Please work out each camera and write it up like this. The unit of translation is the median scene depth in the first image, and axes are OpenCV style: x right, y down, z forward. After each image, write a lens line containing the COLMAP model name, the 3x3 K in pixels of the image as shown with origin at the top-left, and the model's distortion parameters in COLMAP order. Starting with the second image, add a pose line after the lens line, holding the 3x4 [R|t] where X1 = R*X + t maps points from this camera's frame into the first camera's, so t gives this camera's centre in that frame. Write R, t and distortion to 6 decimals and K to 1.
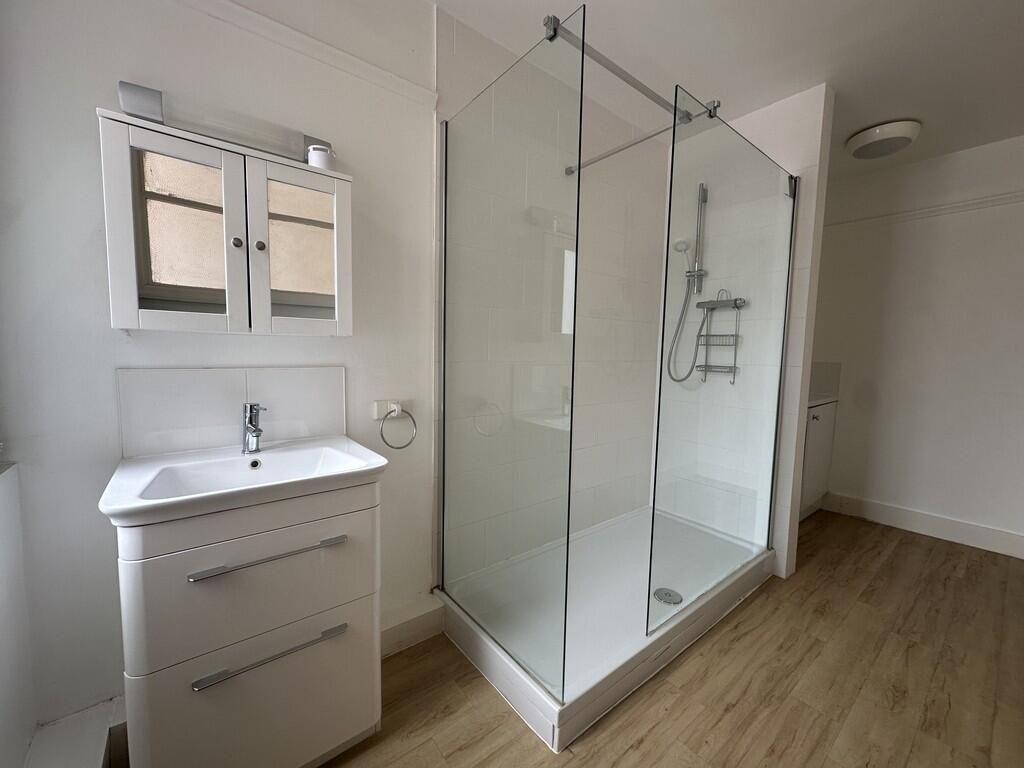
lens RADIAL K [[409.8, 0, 512.0], [0, 409.8, 384.0], [0, 0, 1]] dist [0.001937, 0.000172]
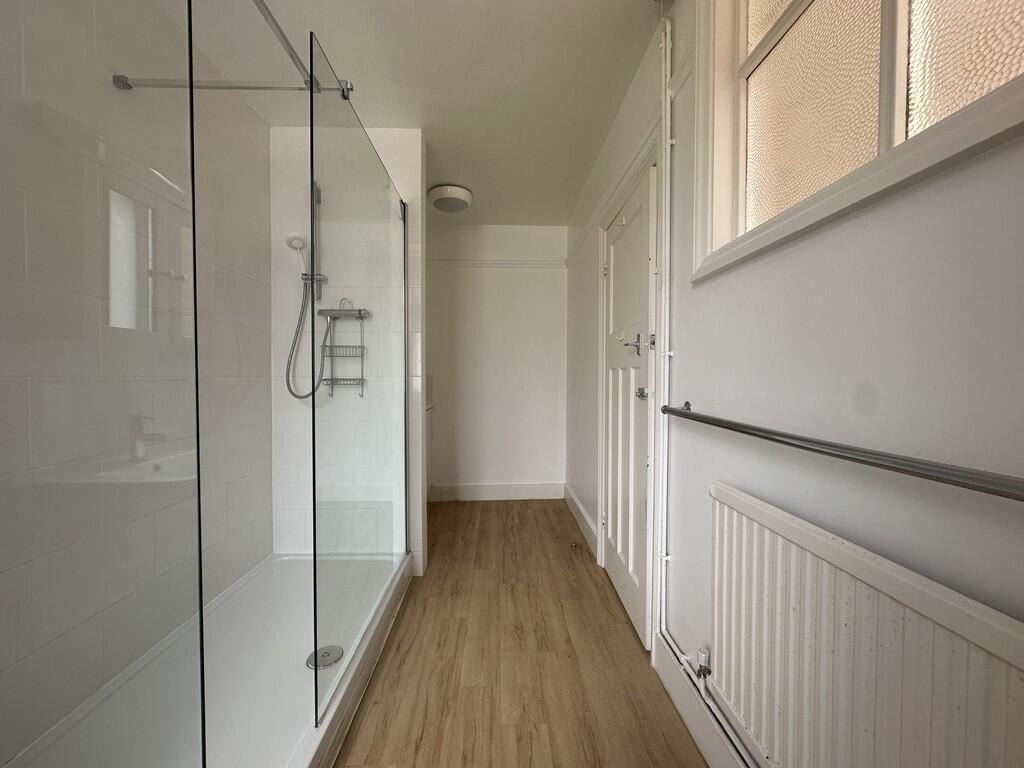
lens RADIAL K [[409.8, 0, 512.0], [0, 409.8, 384.0], [0, 0, 1]] dist [0.001937, 0.000172]
pose [[0.594659, -0.036065, 0.803169, -0.032320], [0.081227, 0.996577, -0.015390, 0.016303], [-0.799864, 0.074391, 0.595553, 0.155995]]
